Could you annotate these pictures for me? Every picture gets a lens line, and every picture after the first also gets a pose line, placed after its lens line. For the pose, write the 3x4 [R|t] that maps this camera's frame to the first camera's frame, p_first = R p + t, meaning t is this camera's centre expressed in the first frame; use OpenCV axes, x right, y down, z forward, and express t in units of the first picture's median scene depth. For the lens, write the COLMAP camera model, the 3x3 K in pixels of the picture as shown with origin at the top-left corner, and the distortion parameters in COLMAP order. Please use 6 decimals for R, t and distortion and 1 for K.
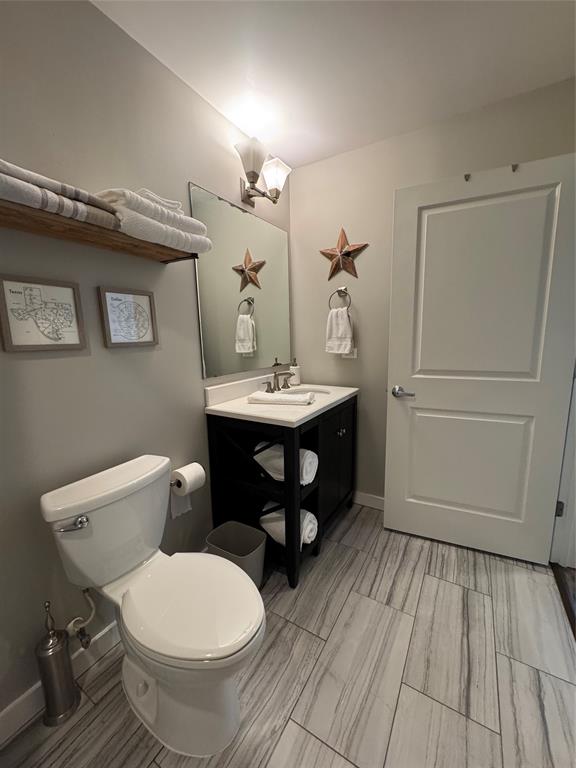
lens RADIAL K [[305.0, 0, 289.0], [0, 305.0, 384.0], [0, 0, 1]] dist [-0.003053, 0.000012]
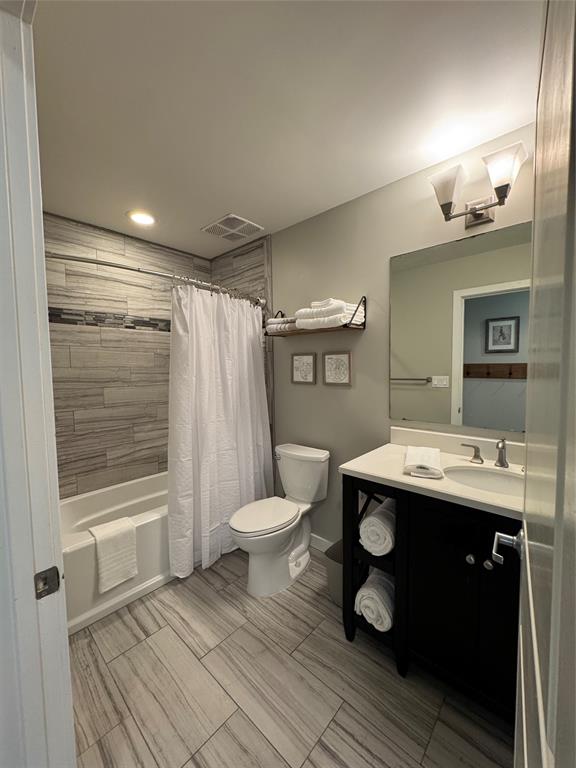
lens RADIAL K [[305.0, 0, 289.0], [0, 305.0, 384.0], [0, 0, 1]] dist [-0.003053, 0.000012]
pose [[-0.189943, 0.085081, -0.978102, 1.198286], [-0.137098, 0.984179, 0.112234, -0.292472], [0.972176, 0.155414, -0.175273, 1.081299]]
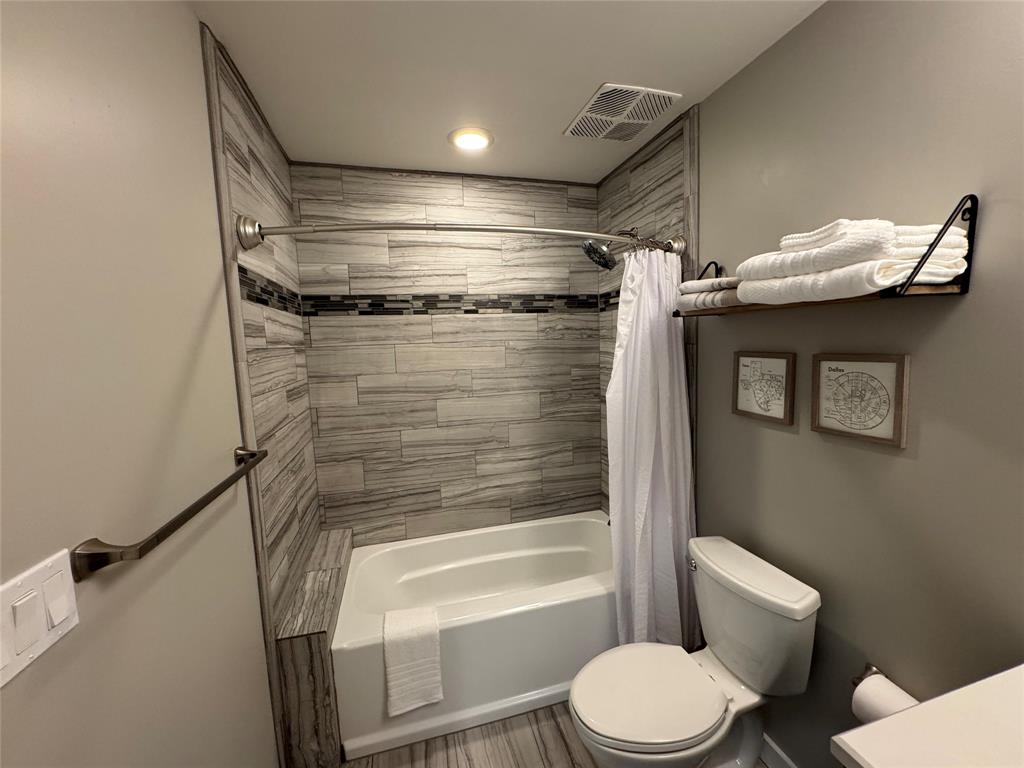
lens RADIAL K [[406.6, 0, 514.1], [0, 406.6, 382.7], [0, 0, 1]] dist [-0.003053, 0.000012]
pose [[-0.684047, 0.122142, -0.719139, 0.626097], [-0.064710, 0.971833, 0.226613, -0.407986], [0.726562, 0.201550, -0.656876, 1.064174]]
